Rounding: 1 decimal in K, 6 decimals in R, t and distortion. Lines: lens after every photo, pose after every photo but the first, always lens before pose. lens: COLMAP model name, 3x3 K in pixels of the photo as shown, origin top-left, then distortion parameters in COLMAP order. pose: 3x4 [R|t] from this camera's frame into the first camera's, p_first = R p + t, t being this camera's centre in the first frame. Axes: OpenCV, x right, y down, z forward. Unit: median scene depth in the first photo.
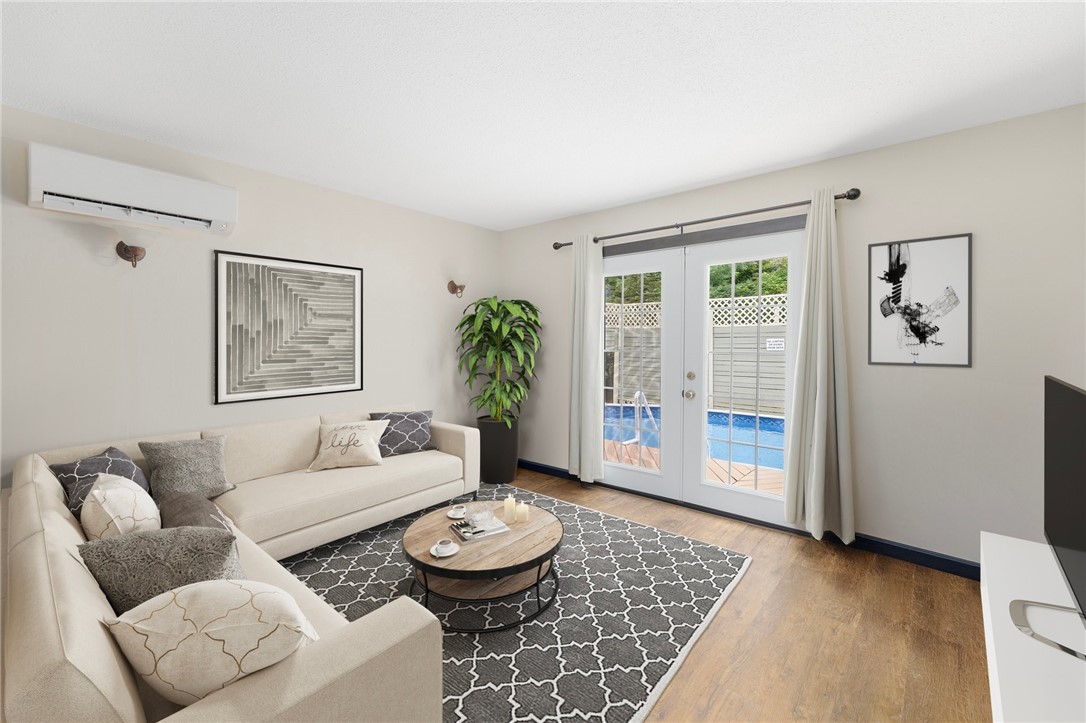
lens RADIAL K [[462.2, 0, 541.6], [0, 462.2, 355.8], [0, 0, 1]] dist [-0.011072, 0.001854]
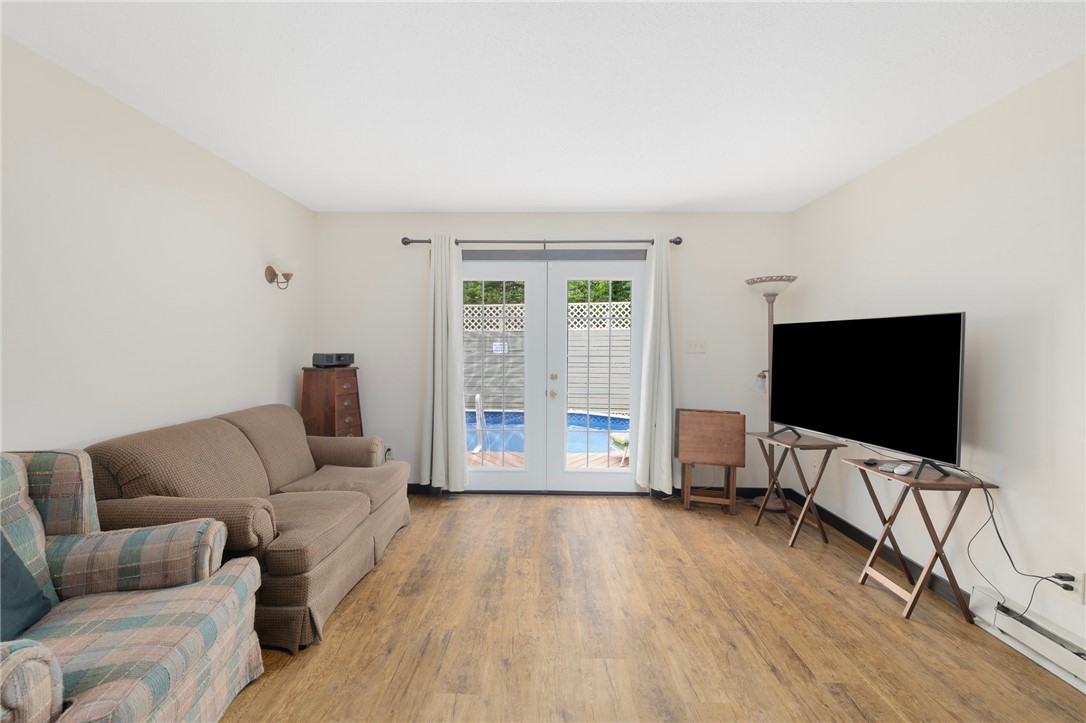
lens RADIAL K [[462.2, 0, 544.9], [0, 462.2, 345.2], [0, 0, 1]] dist [-0.011072, 0.001854]
pose [[0.764512, 0.001170, 0.644608, -0.398722], [0.016195, 0.999648, -0.021022, -0.008735], [-0.644406, 0.026511, 0.764224, 0.146012]]
